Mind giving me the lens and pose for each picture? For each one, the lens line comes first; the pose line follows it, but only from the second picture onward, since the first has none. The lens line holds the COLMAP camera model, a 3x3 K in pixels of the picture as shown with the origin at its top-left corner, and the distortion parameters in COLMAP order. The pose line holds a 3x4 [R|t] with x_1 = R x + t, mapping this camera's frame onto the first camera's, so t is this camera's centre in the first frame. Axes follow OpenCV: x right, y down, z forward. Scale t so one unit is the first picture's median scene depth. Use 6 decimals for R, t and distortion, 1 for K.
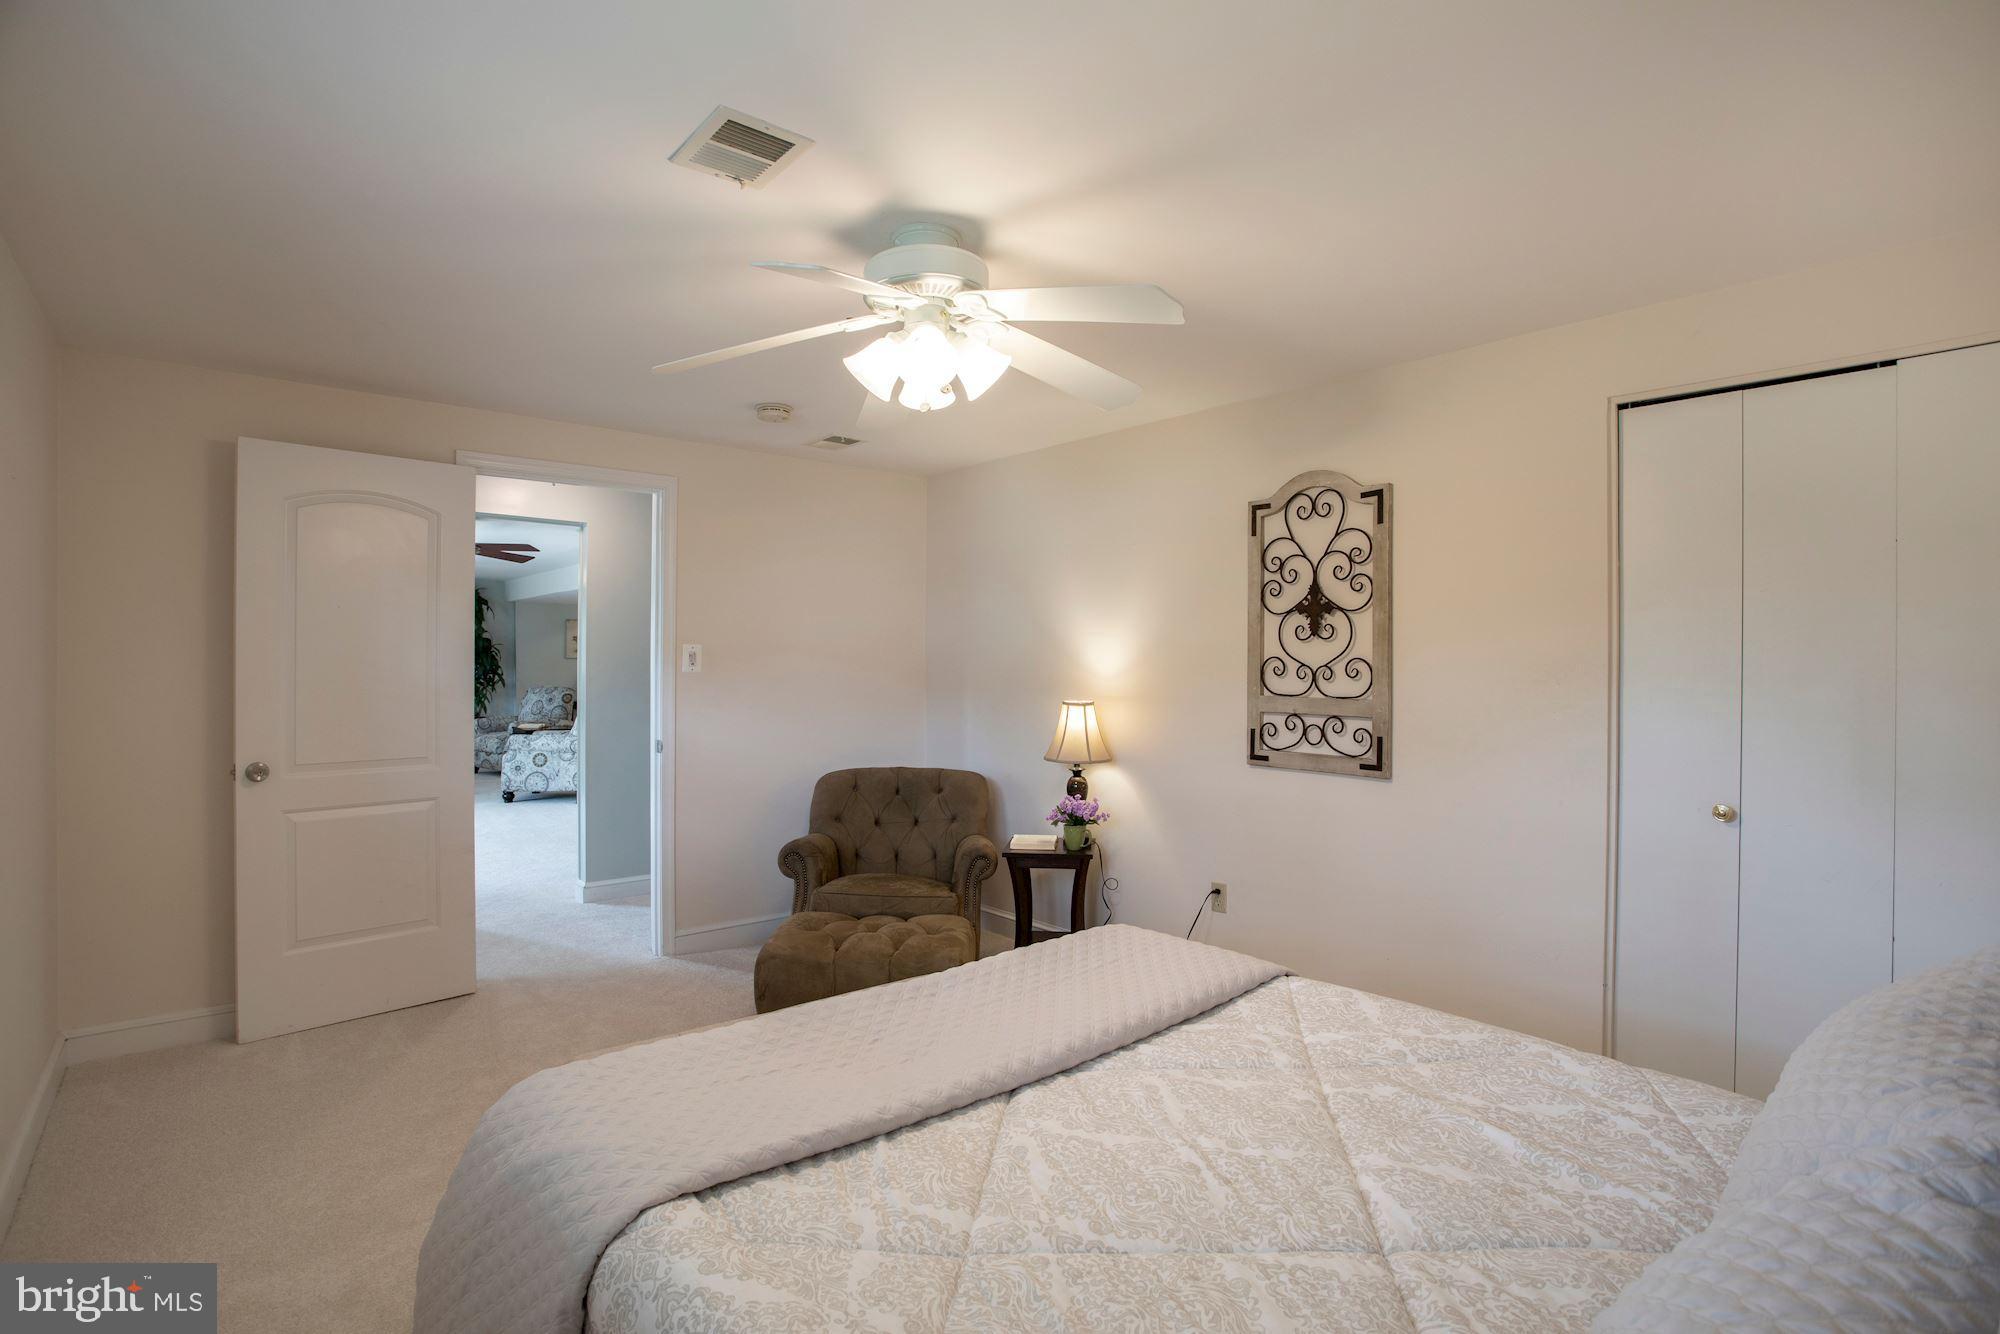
lens RADIAL K [[1010.8, 0, 982.4], [0, 1010.8, 657.0], [0, 0, 1]] dist [-0.098293, 0.044503]
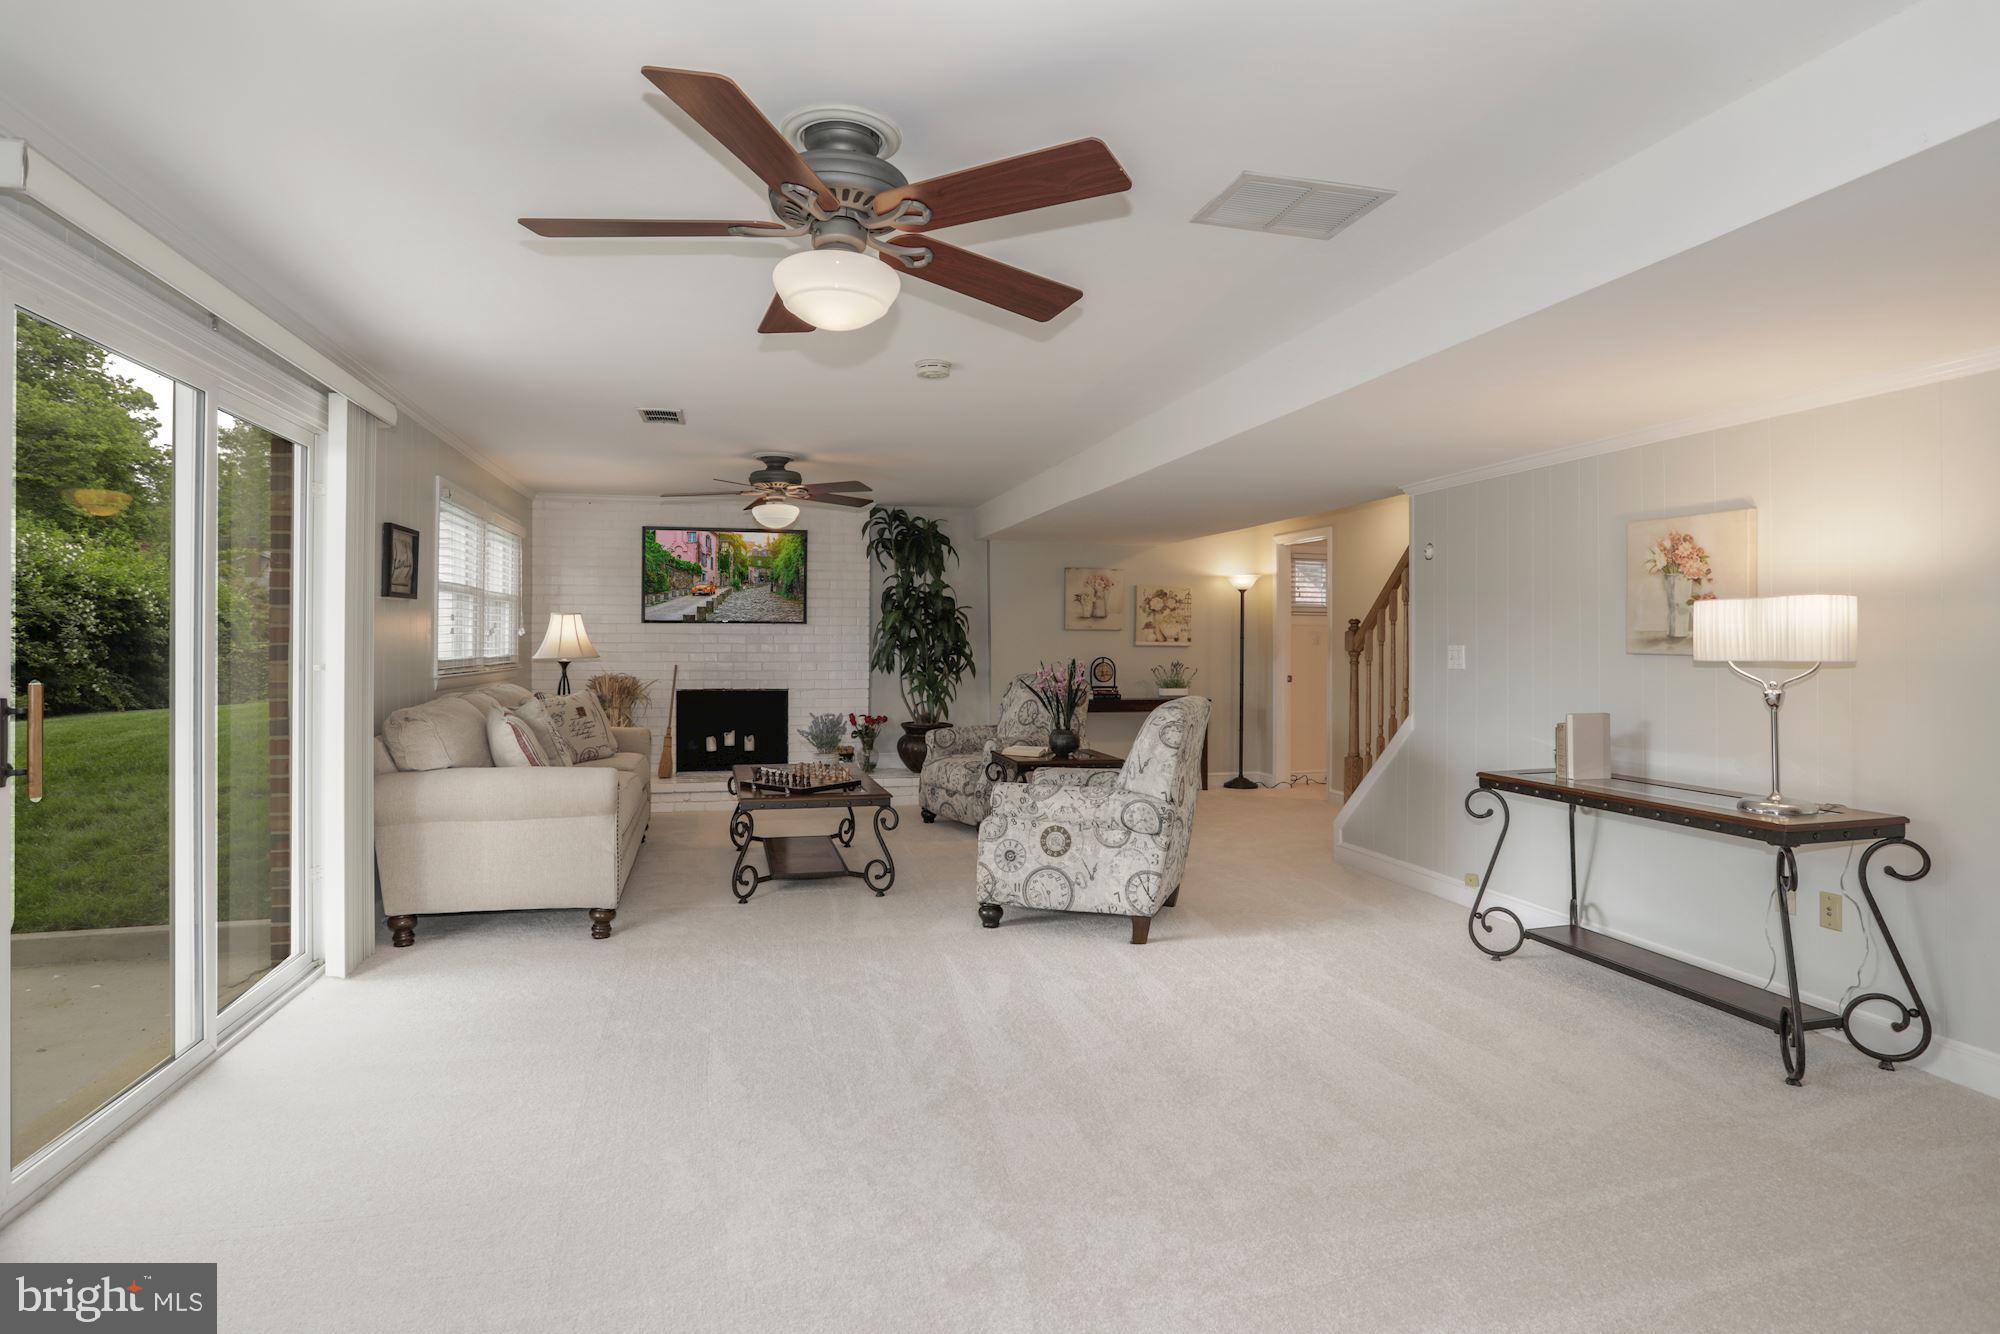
lens RADIAL K [[1010.8, 0, 982.4], [0, 1010.8, 657.0], [0, 0, 1]] dist [-0.098293, 0.044503]
pose [[0.908941, 0.006164, -0.416879, -0.281727], [0.000946, 0.999858, 0.016846, 0.010355], [0.416923, -0.015706, 0.908806, 0.560331]]
